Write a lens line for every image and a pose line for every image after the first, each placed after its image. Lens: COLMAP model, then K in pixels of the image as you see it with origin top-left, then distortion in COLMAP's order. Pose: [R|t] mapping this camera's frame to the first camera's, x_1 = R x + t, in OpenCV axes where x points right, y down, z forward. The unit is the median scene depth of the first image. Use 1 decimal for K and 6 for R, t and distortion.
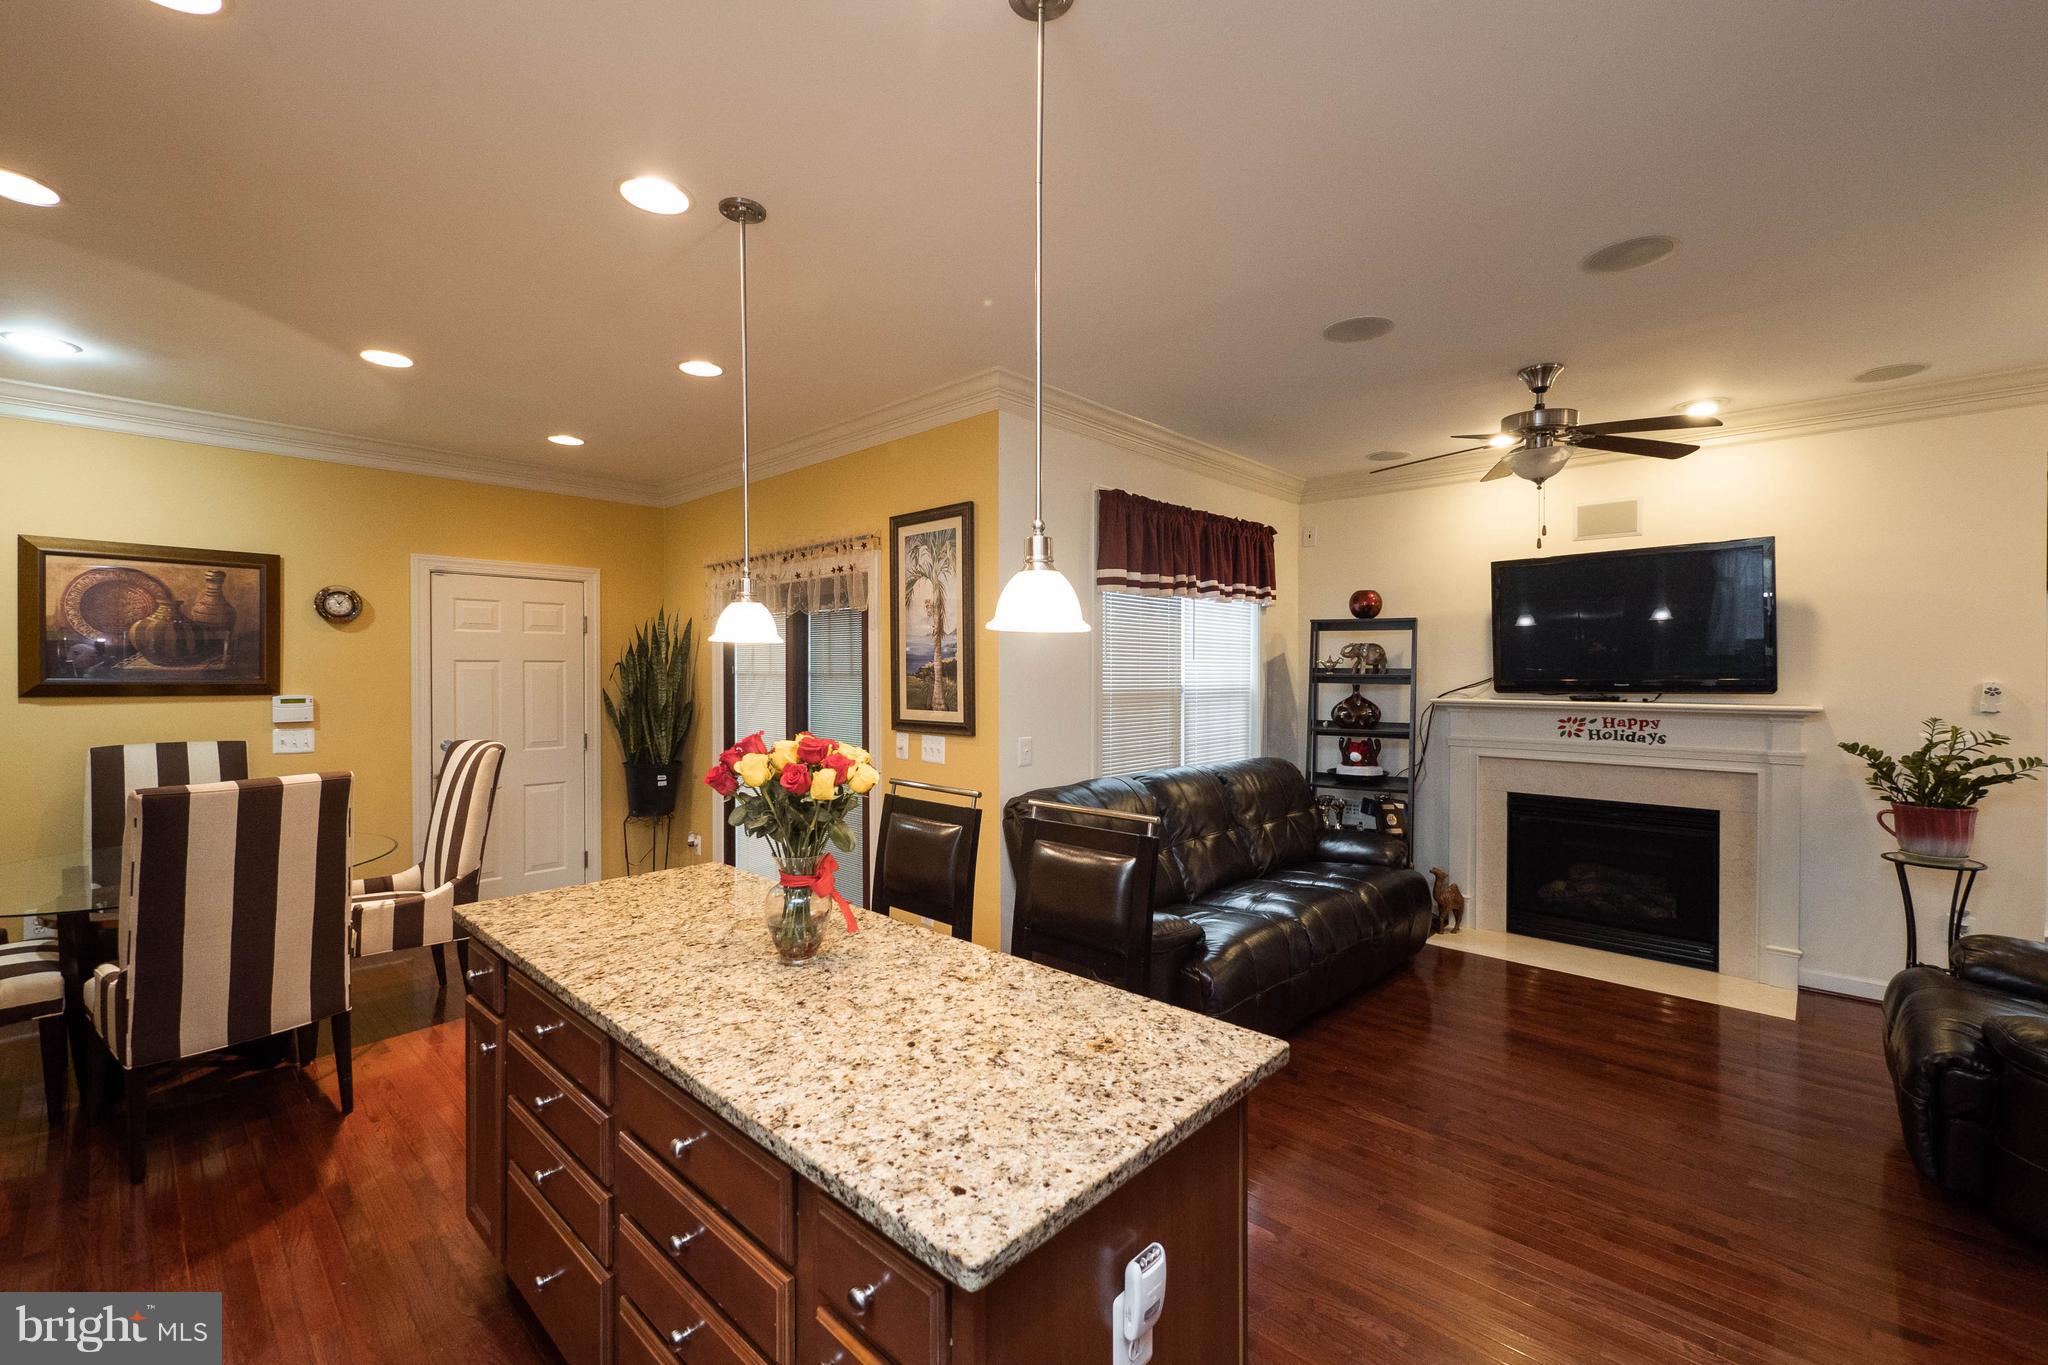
lens RADIAL K [[861.6, 0, 1020.5], [0, 861.6, 678.7], [0, 0, 1]] dist [-0.002972, 0.002024]
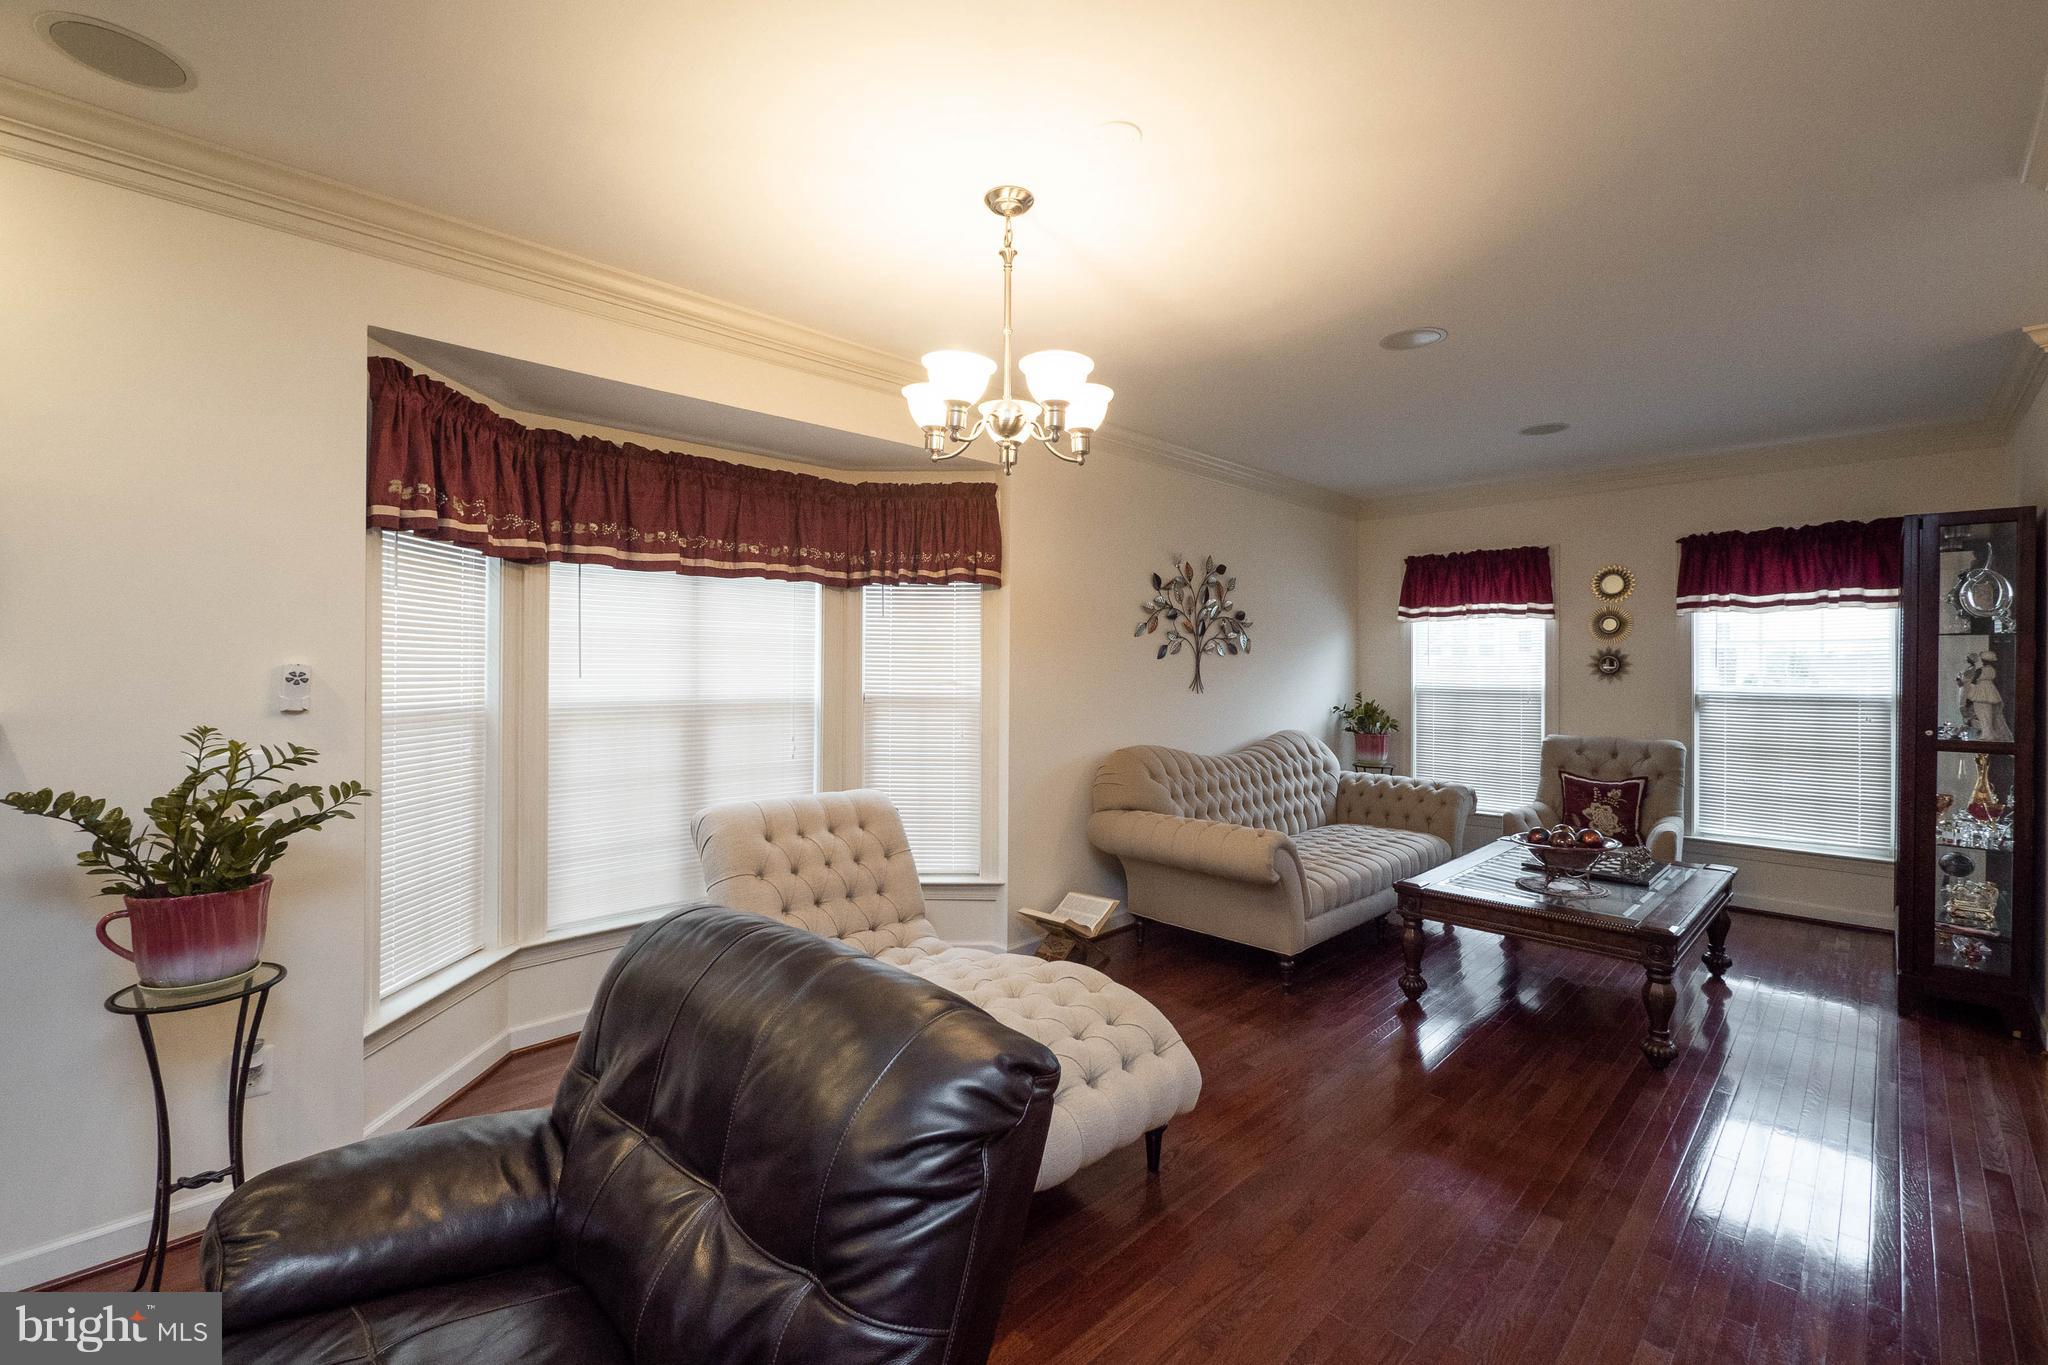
lens RADIAL K [[861.6, 0, 1017.8], [0, 861.6, 663.4], [0, 0, 1]] dist [-0.002972, 0.002024]
pose [[0.044172, 0.001599, 0.999023, 0.462219], [0.005508, 0.999983, -0.001844, 0.007349], [-0.999009, 0.005584, 0.044162, 0.392763]]
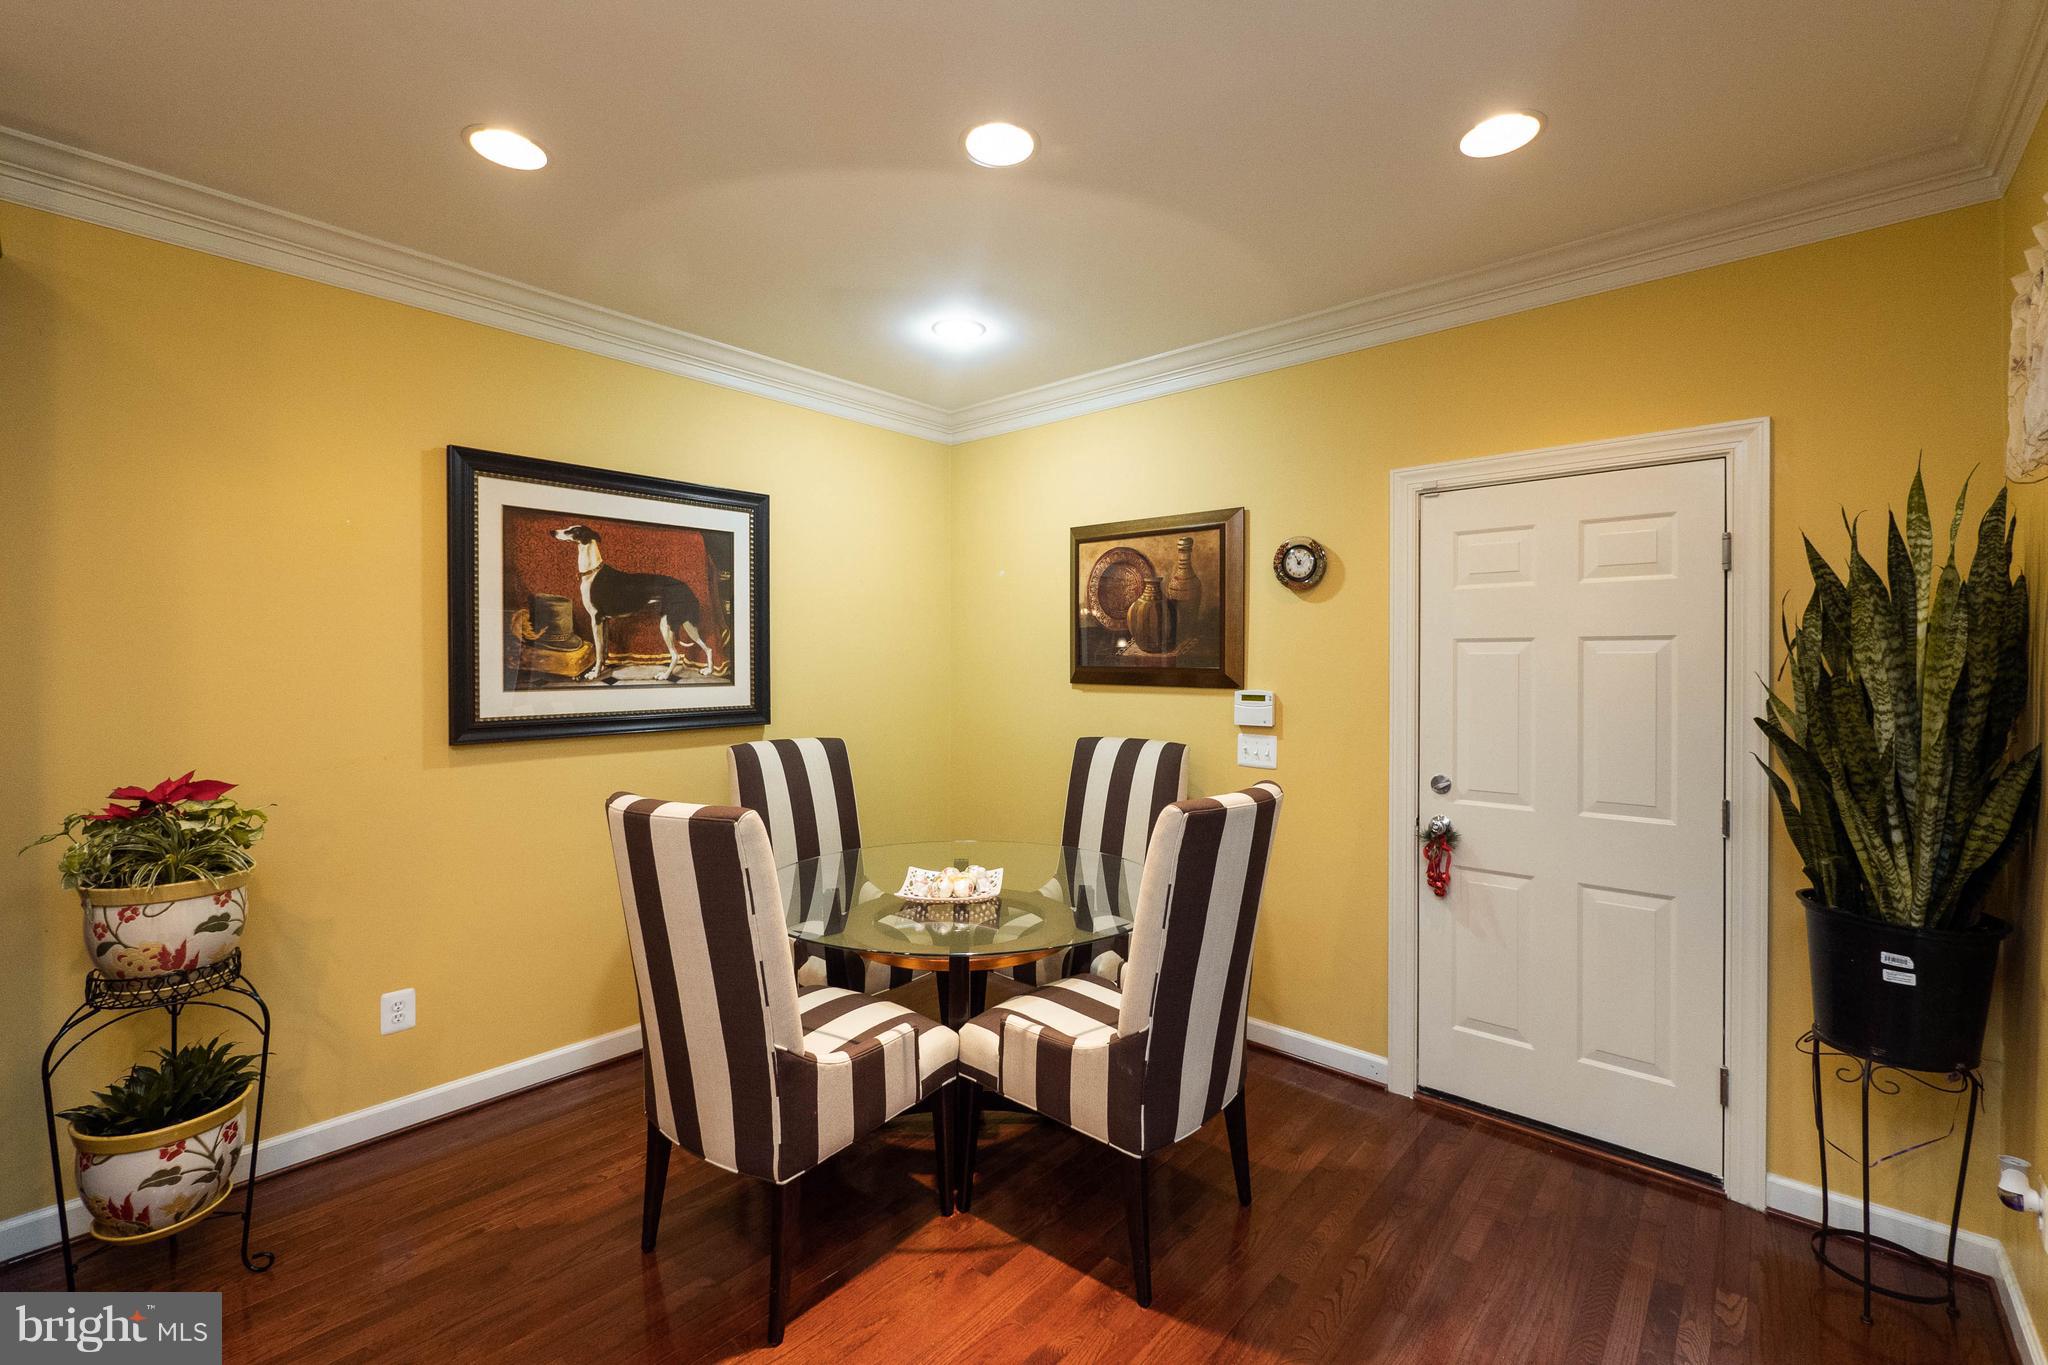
lens RADIAL K [[861.6, 0, 1035.2], [0, 861.6, 669.6], [0, 0, 1]] dist [-0.002972, 0.002024]
pose [[0.037777, 0.005821, -0.999269, -0.106613], [-0.015430, 0.999867, 0.005241, 0.000412], [0.999167, 0.015221, 0.037862, 0.840152]]
